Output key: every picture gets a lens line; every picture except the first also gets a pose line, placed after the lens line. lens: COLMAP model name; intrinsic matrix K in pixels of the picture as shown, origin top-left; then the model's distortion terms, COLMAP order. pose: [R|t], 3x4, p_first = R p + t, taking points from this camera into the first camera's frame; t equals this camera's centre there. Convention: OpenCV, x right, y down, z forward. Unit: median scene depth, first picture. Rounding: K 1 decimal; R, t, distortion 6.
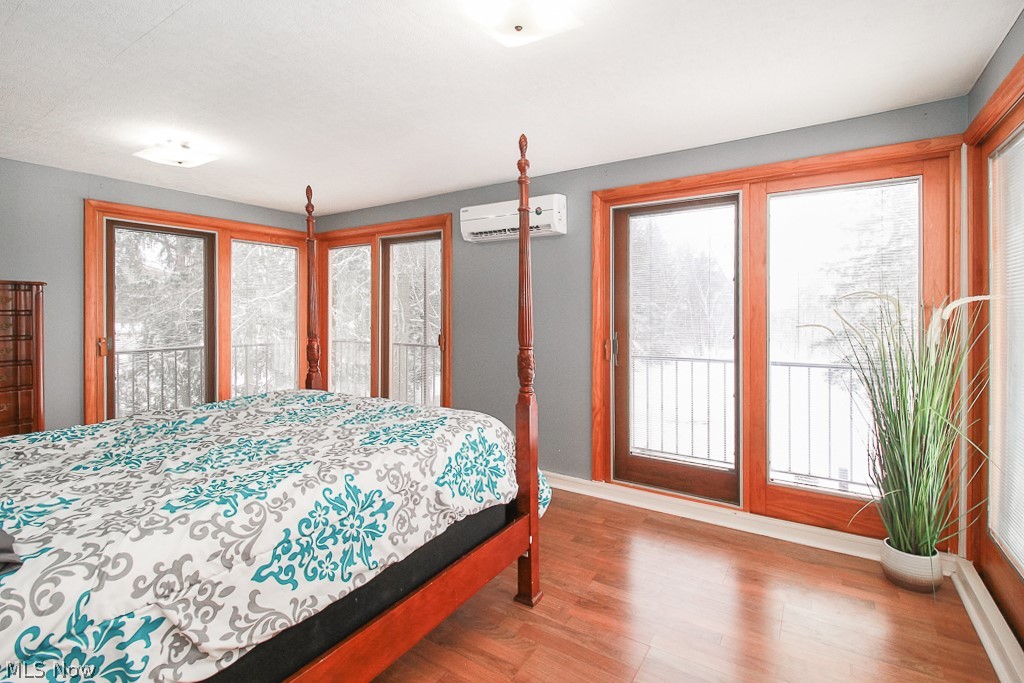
lens RADIAL K [[479.7, 0, 508.8], [0, 479.7, 301.5], [0, 0, 1]] dist [0.001319, -0.000166]
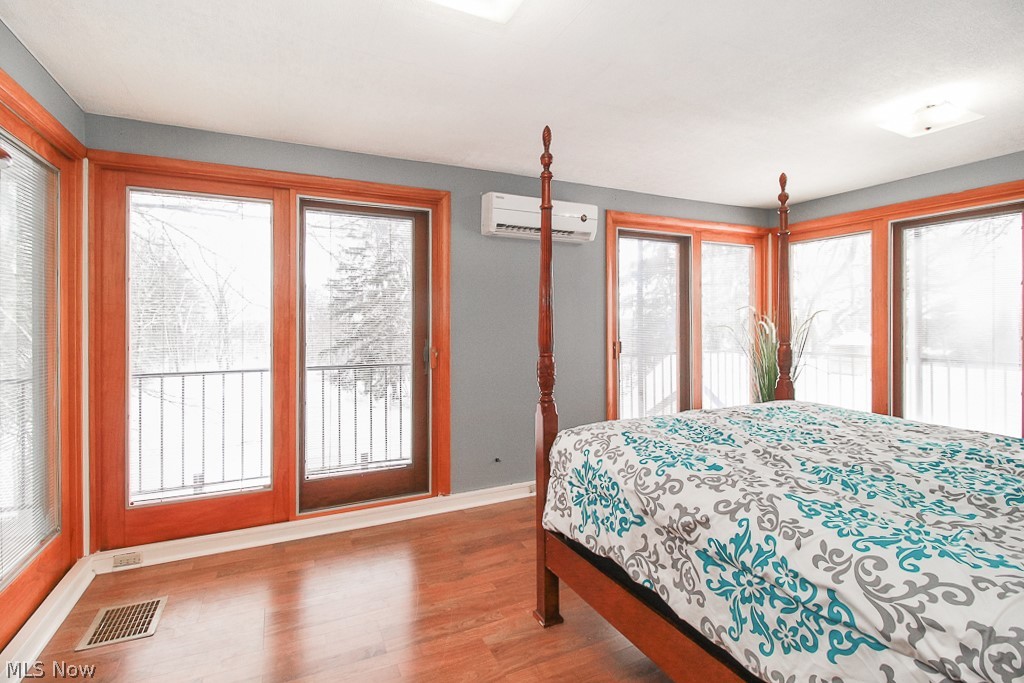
lens RADIAL K [[491.2, 0, 499.7], [0, 491.2, 322.4], [0, 0, 1]] dist [0.022525, -0.000163]
pose [[0.517673, -0.004511, 0.855567, -0.811083], [-0.019941, 0.999651, 0.017337, 0.014047], [-0.855346, -0.026036, 0.517403, 0.548406]]
